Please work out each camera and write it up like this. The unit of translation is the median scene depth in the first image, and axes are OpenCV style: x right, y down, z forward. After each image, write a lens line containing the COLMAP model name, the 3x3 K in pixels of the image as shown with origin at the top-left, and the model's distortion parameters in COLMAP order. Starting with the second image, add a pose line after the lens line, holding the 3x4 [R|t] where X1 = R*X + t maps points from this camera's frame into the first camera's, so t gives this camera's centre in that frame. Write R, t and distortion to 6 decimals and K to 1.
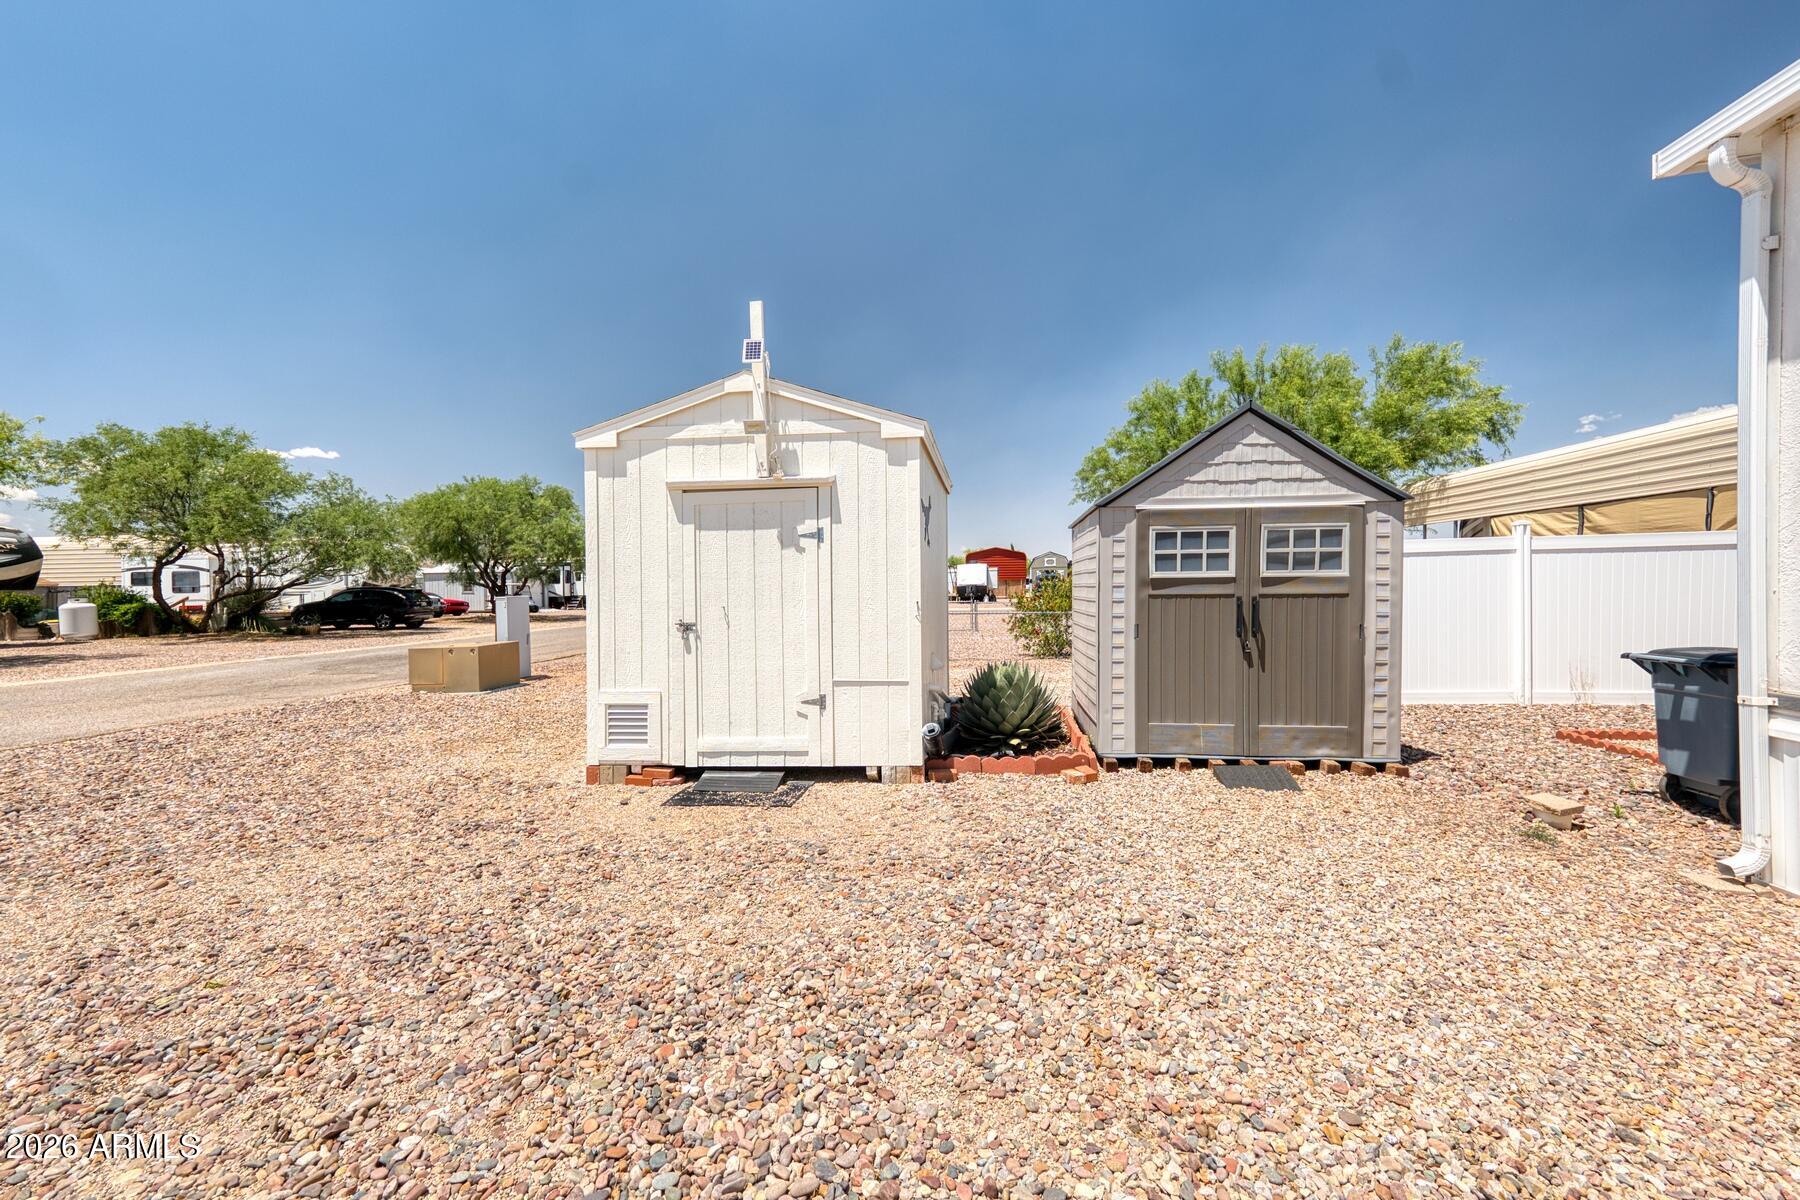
lens RADIAL K [[768.1, 0, 900.9], [0, 768.1, 584.7], [0, 0, 1]] dist [-0.001399, -0.000020]
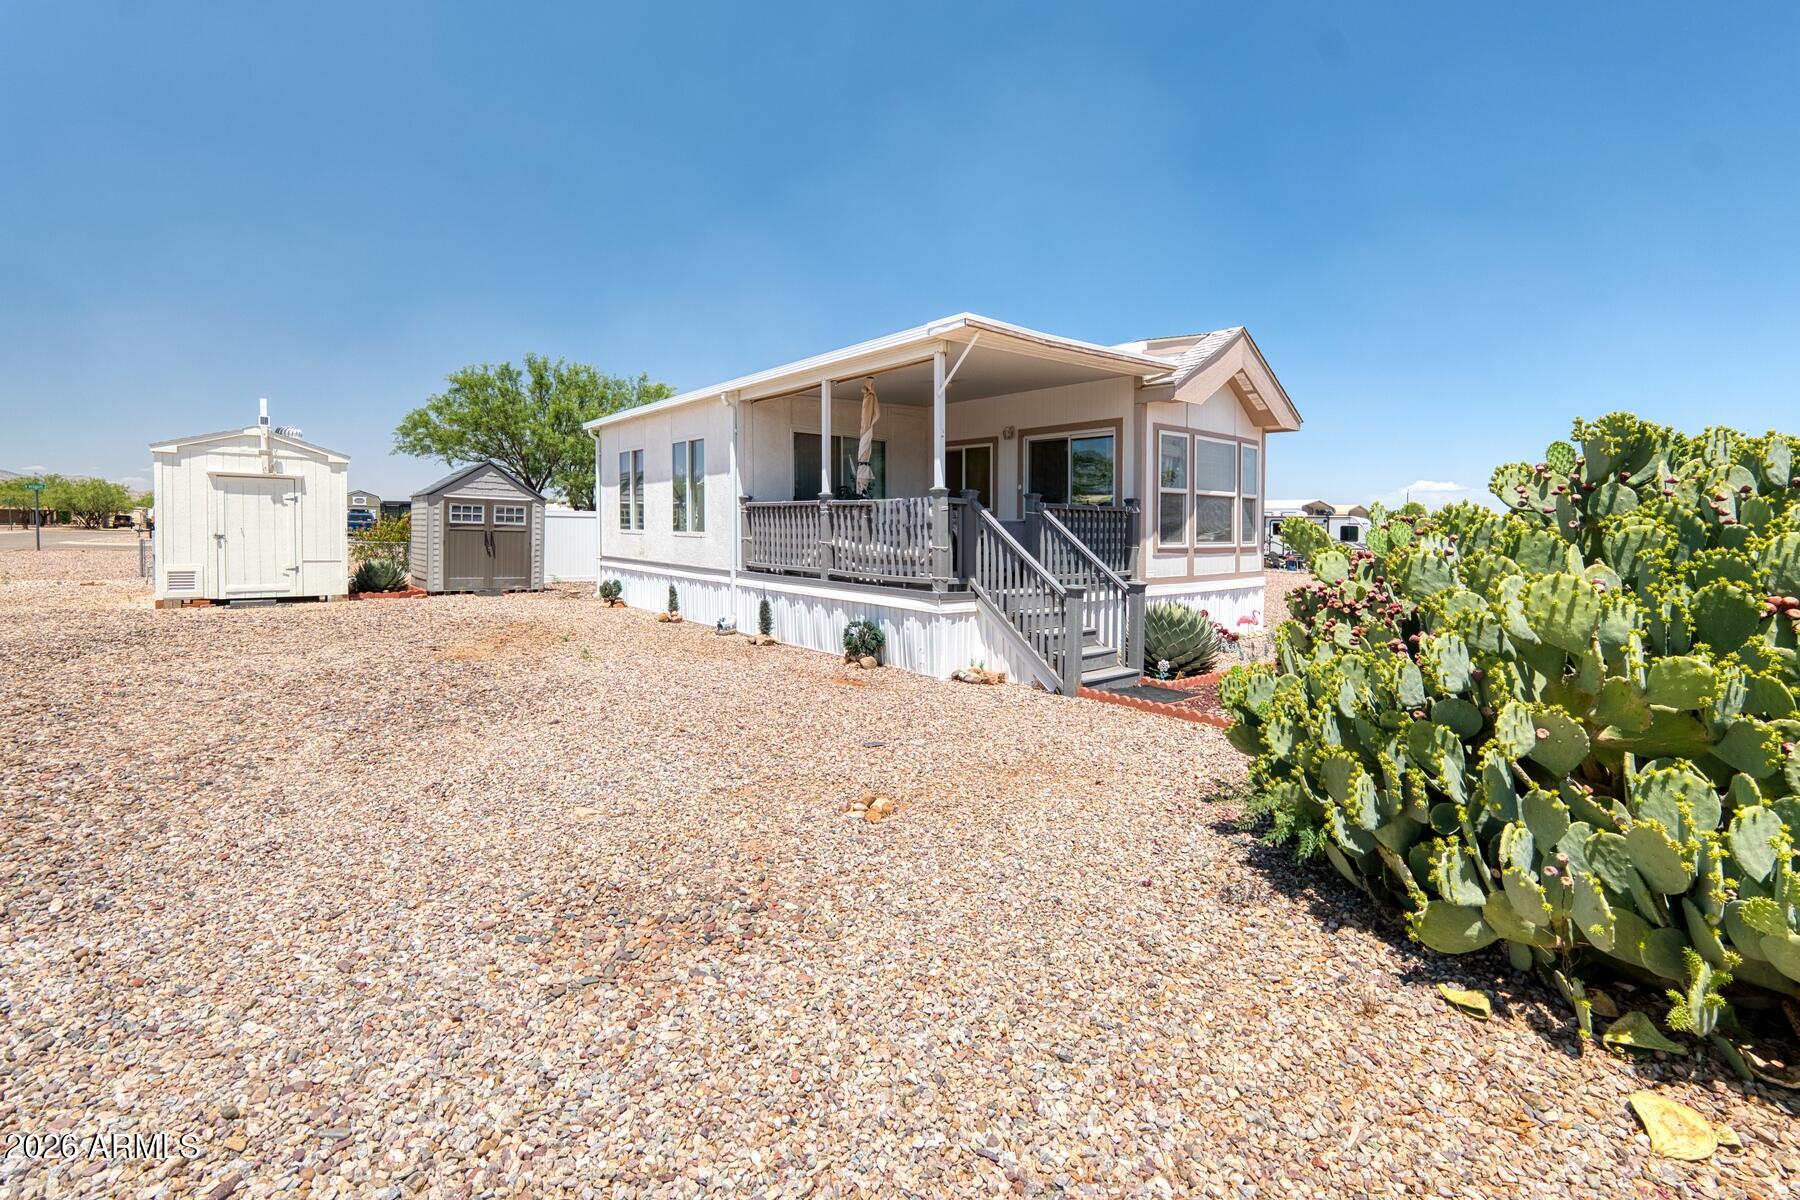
lens RADIAL K [[768.1, 0, 900.9], [0, 768.1, 584.7], [0, 0, 1]] dist [-0.001399, -0.000020]
pose [[0.684747, -0.017346, 0.728574, -0.536737], [-0.032966, 0.997956, 0.054743, 0.007302], [-0.728035, -0.061503, 0.682776, -1.934928]]
